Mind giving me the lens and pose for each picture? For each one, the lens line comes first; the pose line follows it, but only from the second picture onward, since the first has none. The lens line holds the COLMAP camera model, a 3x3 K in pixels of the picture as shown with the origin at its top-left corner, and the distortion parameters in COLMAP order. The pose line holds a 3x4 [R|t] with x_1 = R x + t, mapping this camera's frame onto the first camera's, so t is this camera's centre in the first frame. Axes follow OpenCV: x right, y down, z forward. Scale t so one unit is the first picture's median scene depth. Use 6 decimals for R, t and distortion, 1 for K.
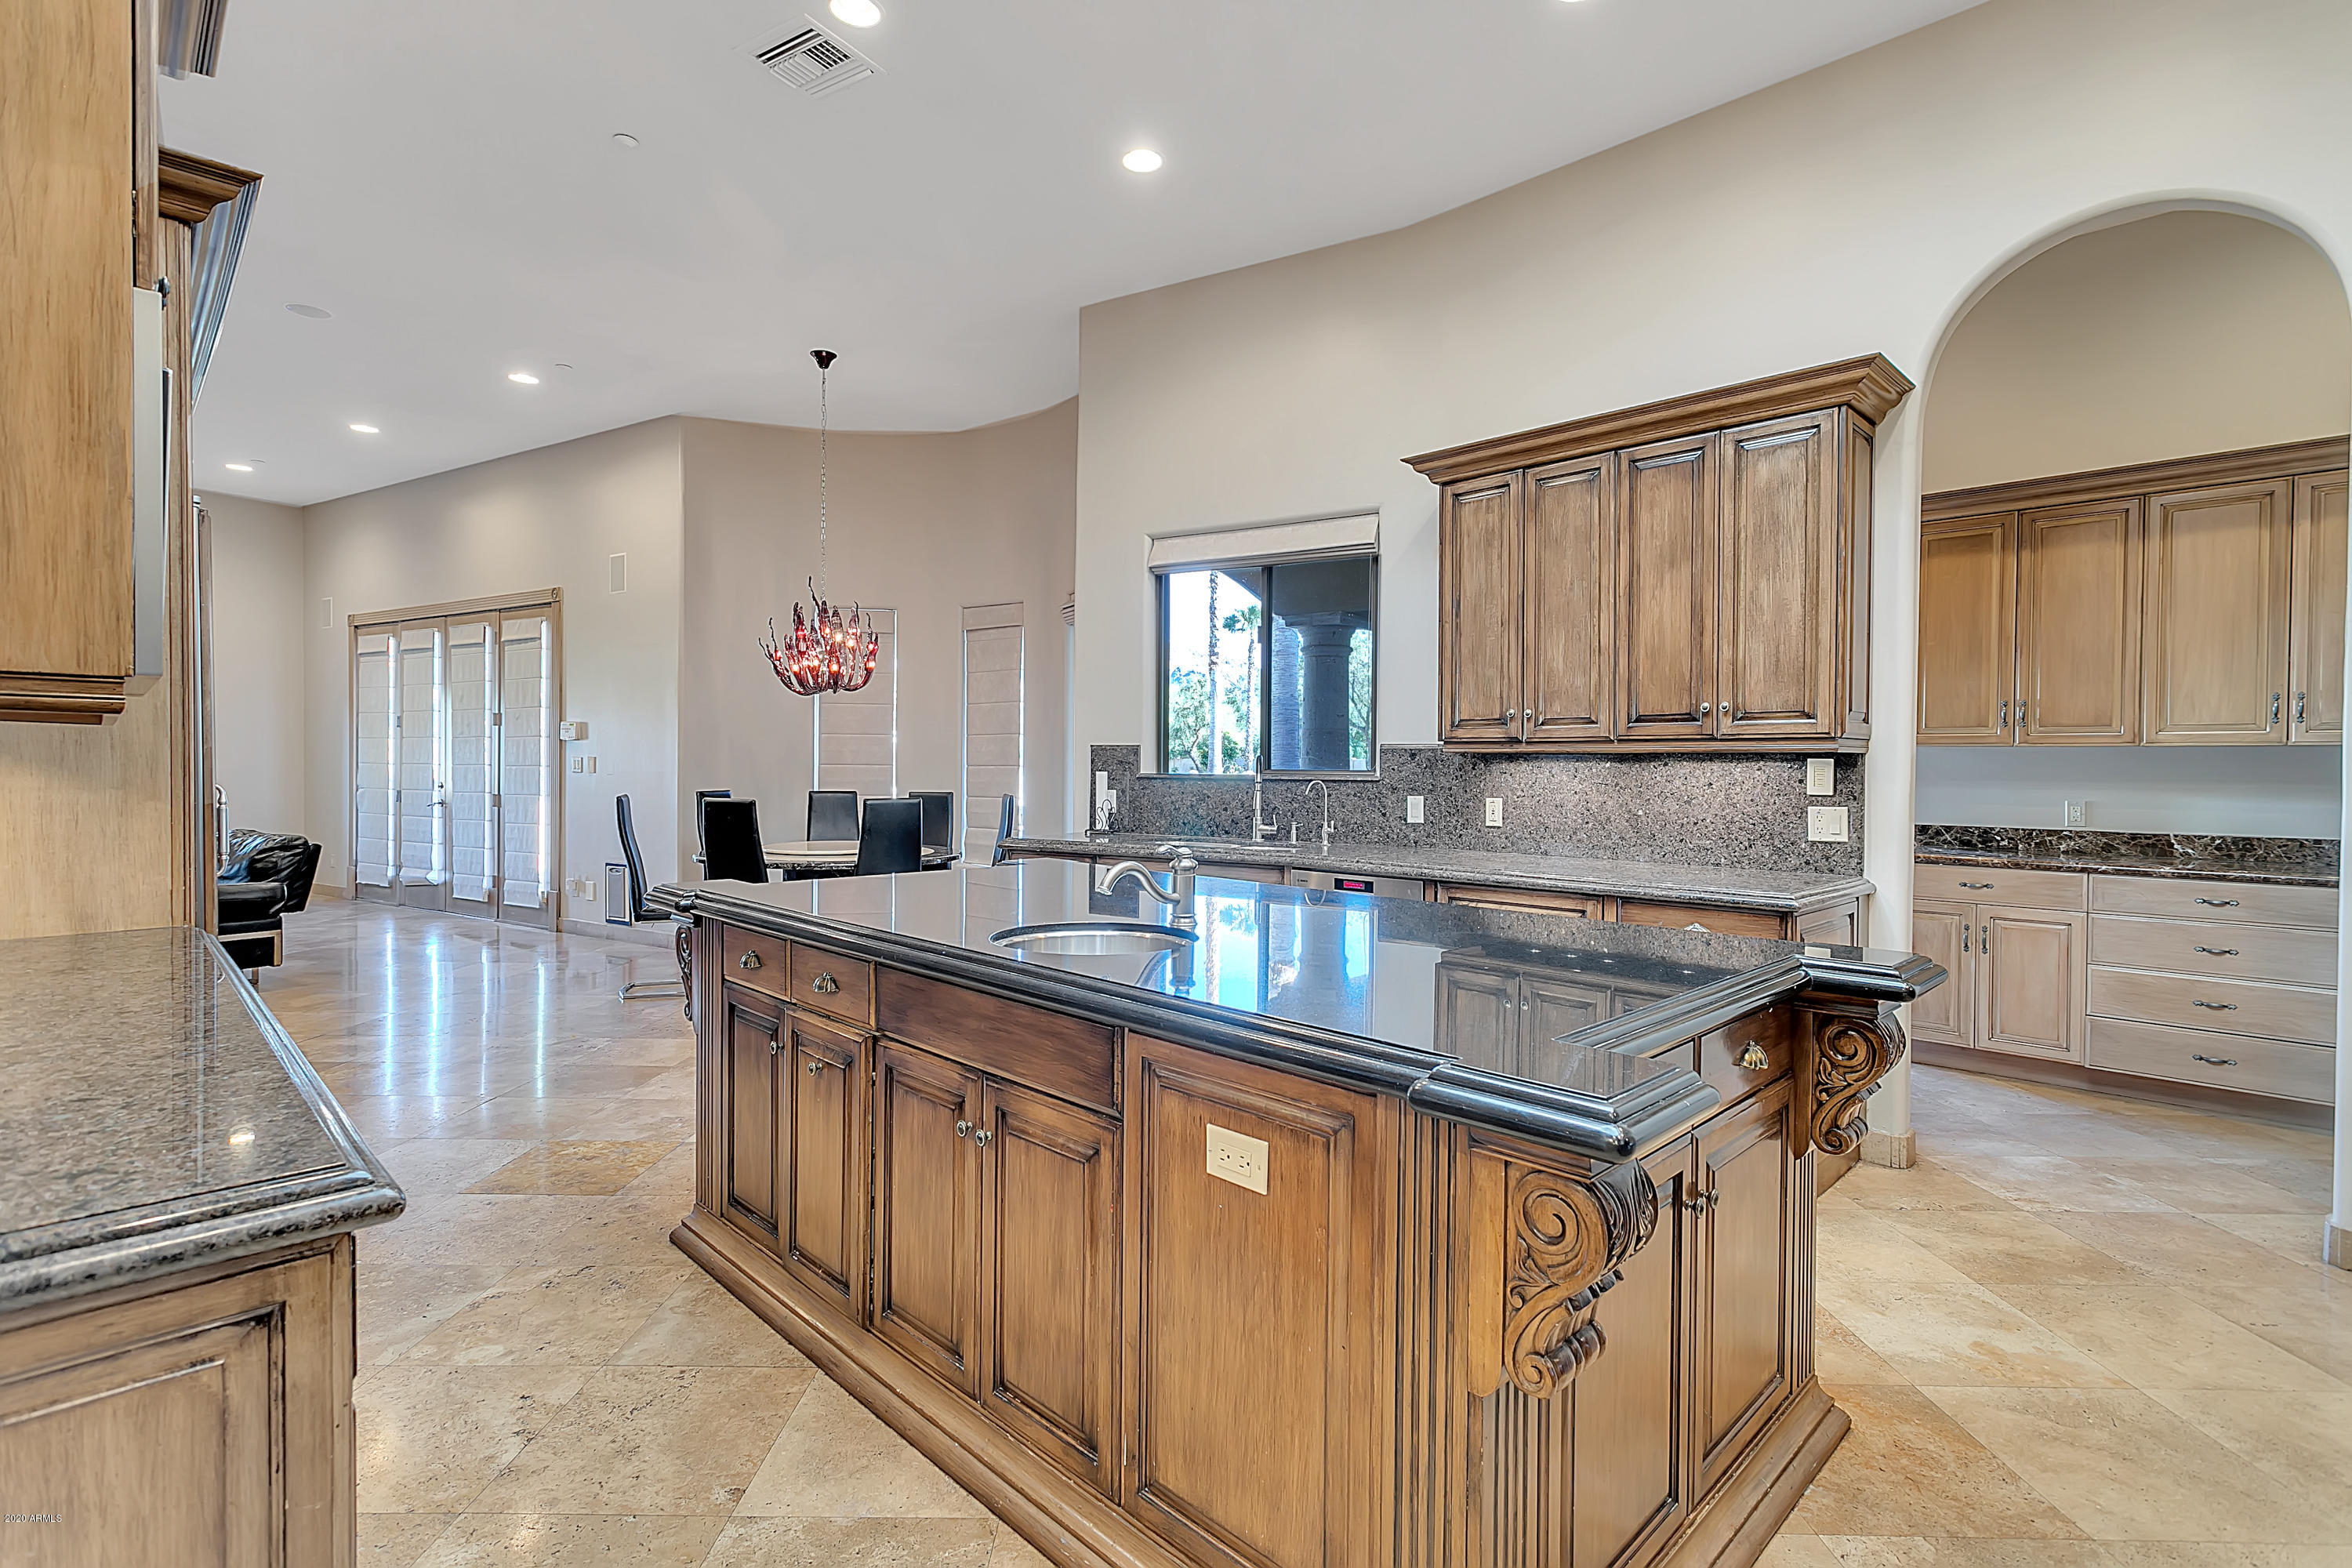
lens RADIAL K [[1105.7, 0, 1199.3], [0, 1105.7, 782.2], [0, 0, 1]] dist [-0.000574, 0.001053]
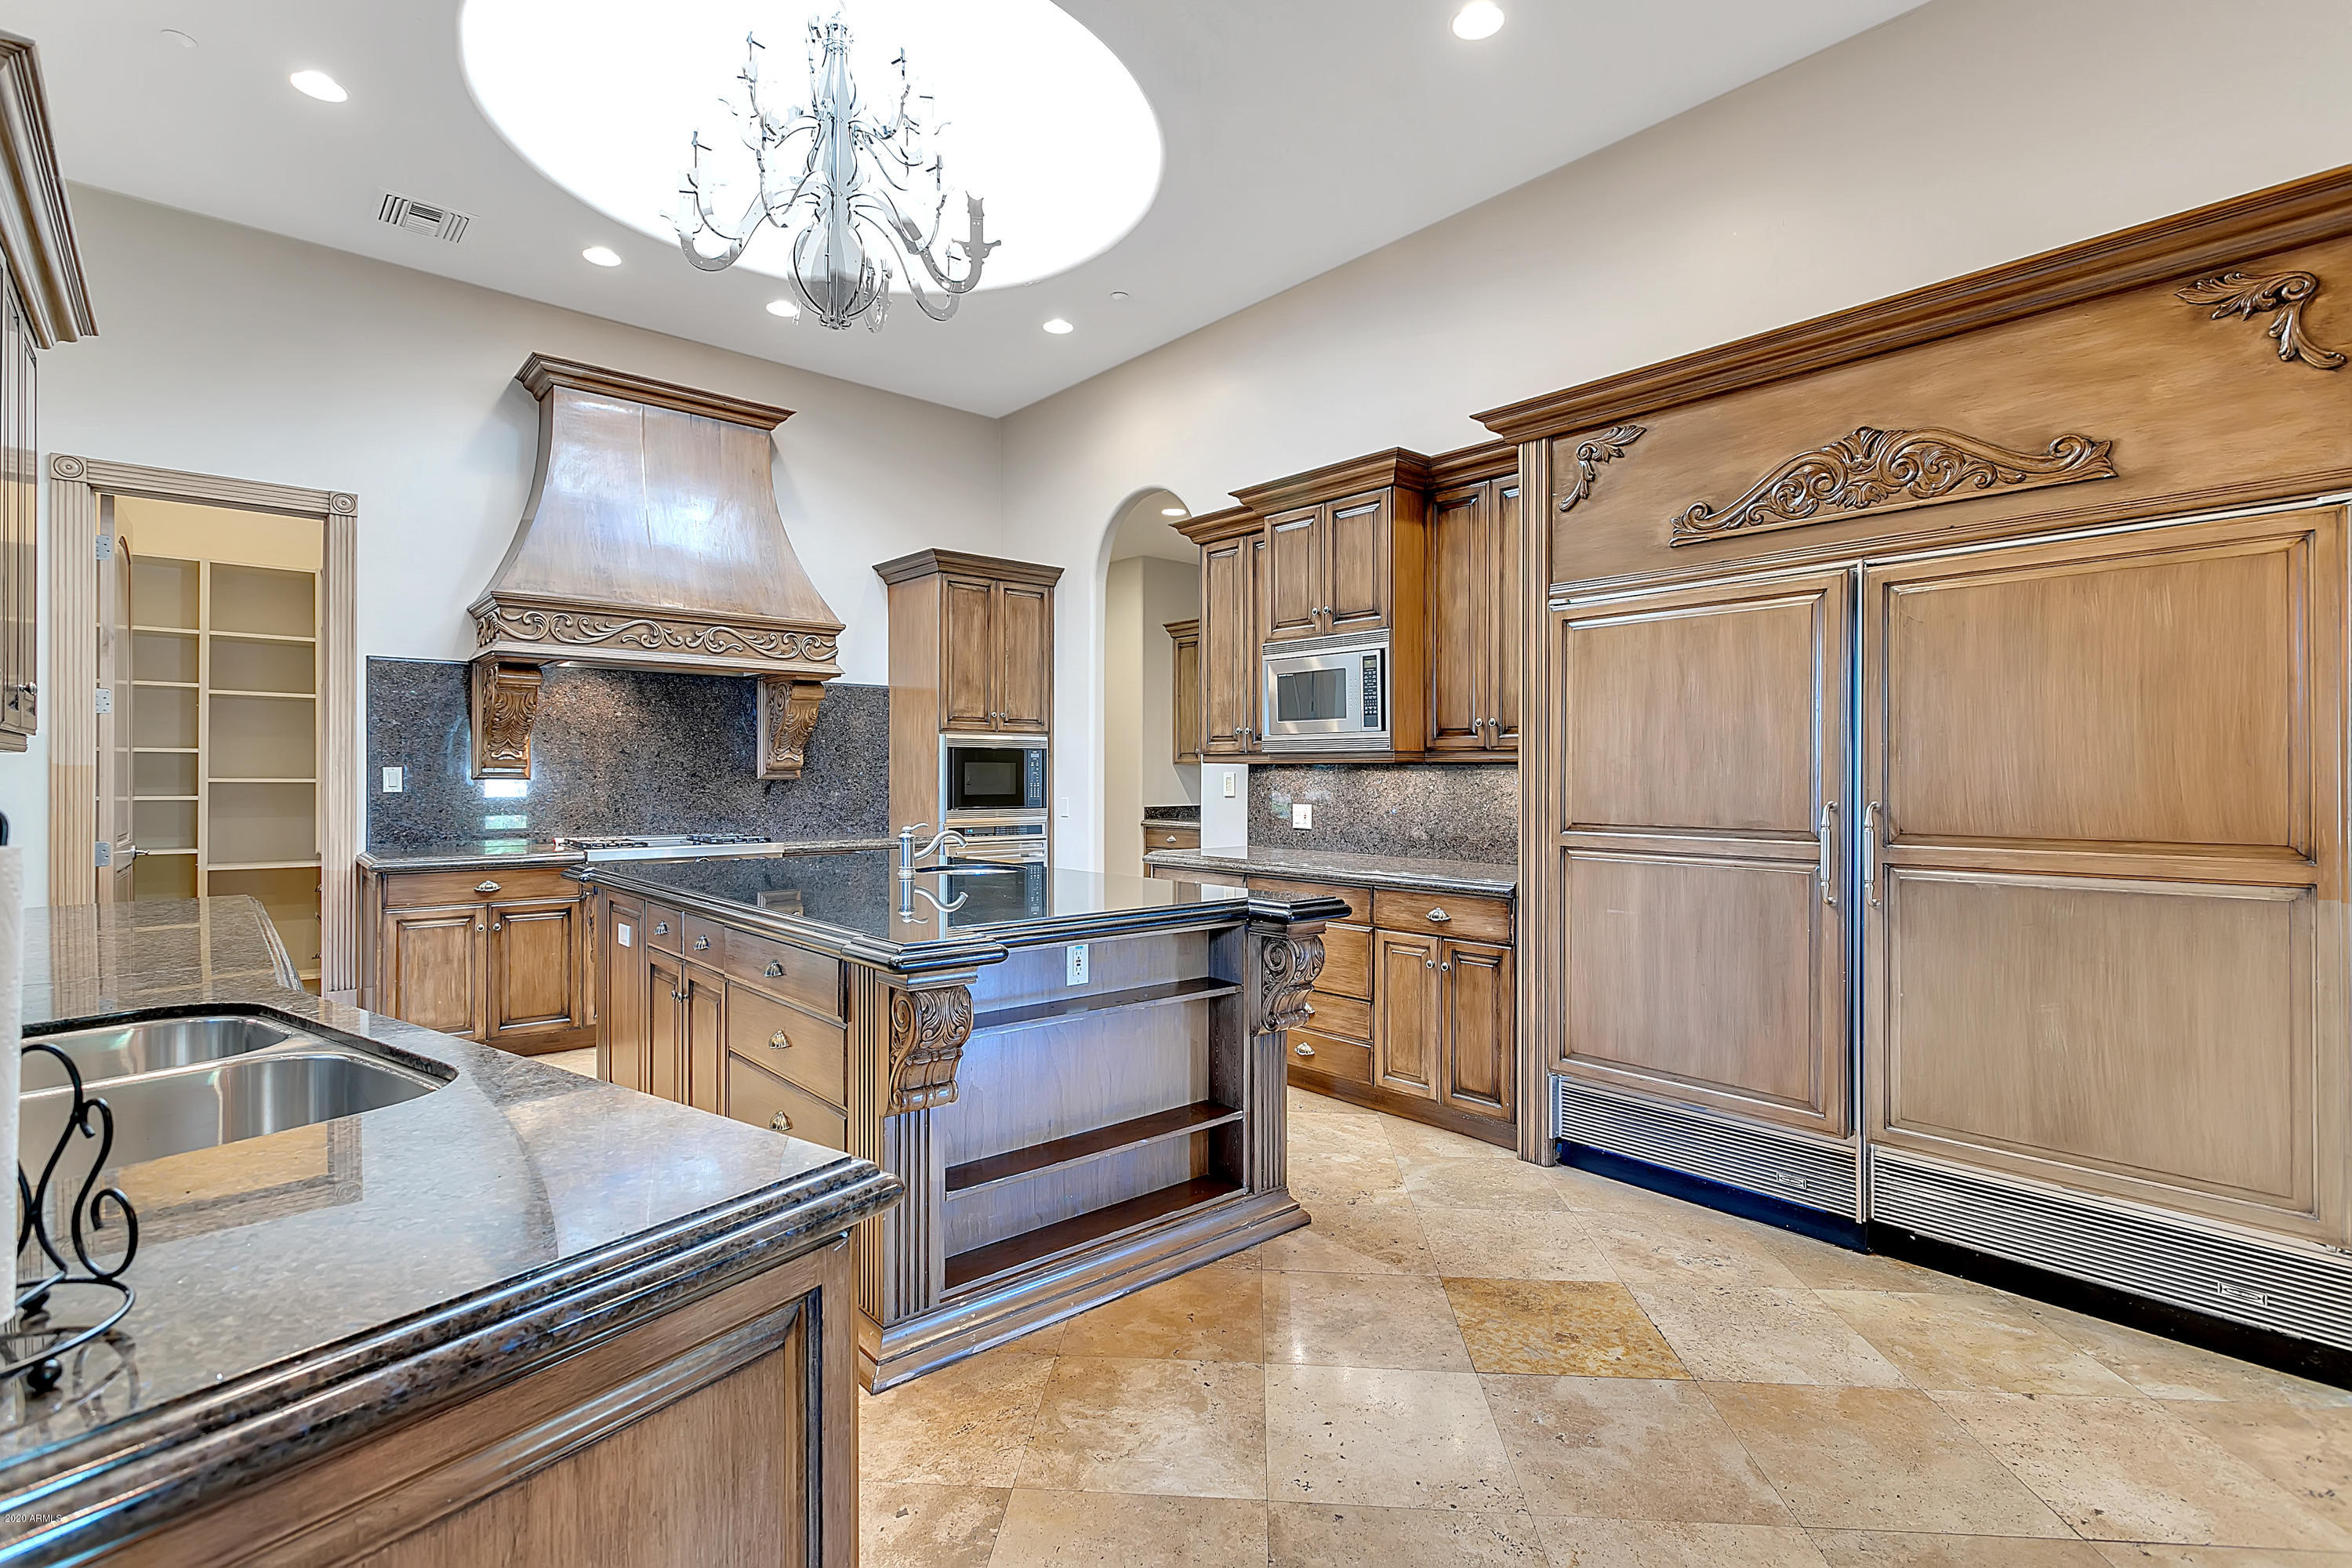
lens RADIAL K [[1105.7, 0, 1179.9], [0, 1105.7, 778.9], [0, 0, 1]] dist [-0.000574, 0.001053]
pose [[-0.997003, -0.010116, 0.076694, -0.315432], [-0.008547, 0.999748, 0.020749, -0.027343], [-0.076884, 0.020031, -0.996839, 1.516538]]
